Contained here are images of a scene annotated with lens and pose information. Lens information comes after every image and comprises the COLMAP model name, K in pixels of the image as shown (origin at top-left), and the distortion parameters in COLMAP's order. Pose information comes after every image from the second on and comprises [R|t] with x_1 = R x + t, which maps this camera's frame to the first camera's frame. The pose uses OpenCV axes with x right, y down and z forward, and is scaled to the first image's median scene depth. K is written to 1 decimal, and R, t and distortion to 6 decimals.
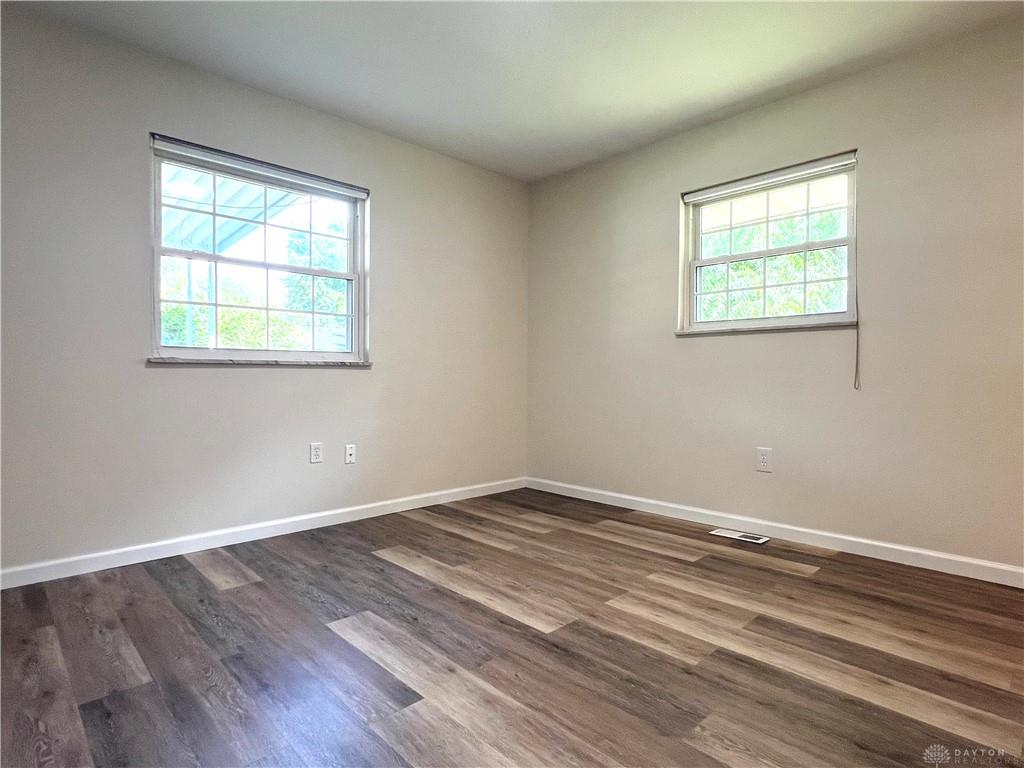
lens RADIAL K [[562.5, 0, 507.3], [0, 562.5, 388.2], [0, 0, 1]] dist [-0.001650, -0.000323]
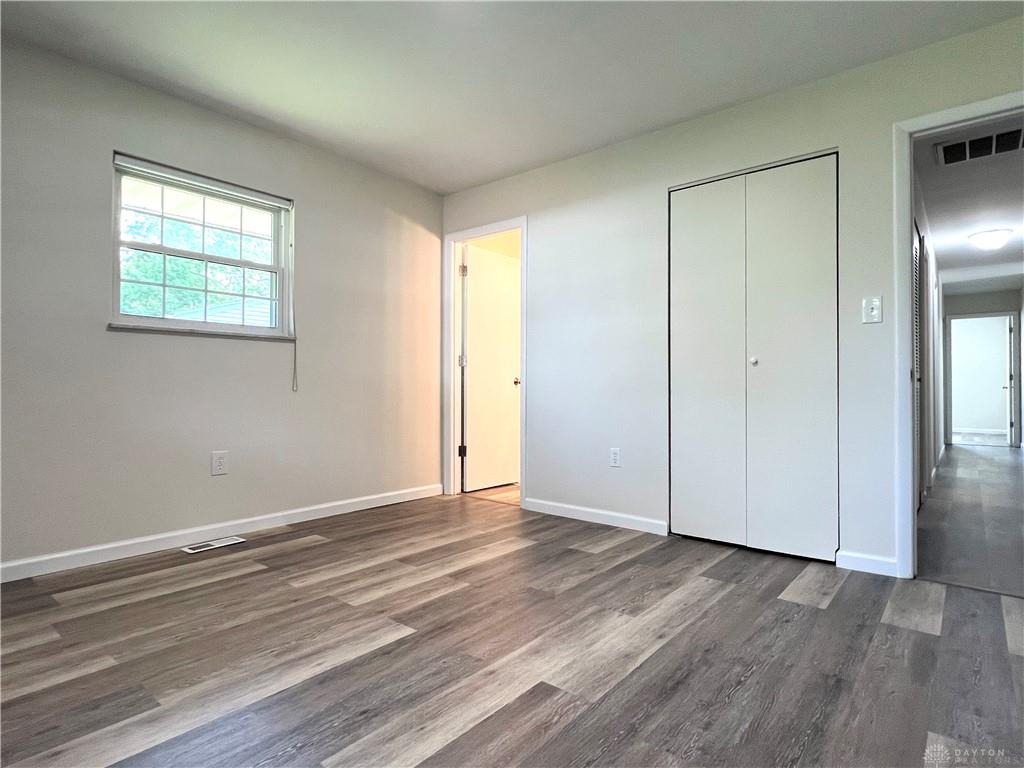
lens RADIAL K [[562.5, 0, 507.3], [0, 562.5, 388.2], [0, 0, 1]] dist [-0.001650, -0.000323]
pose [[-0.128073, -0.004260, 0.991756, -0.782585], [0.021122, 0.999752, 0.007022, -0.004282], [-0.991540, 0.021847, -0.127952, 0.785842]]
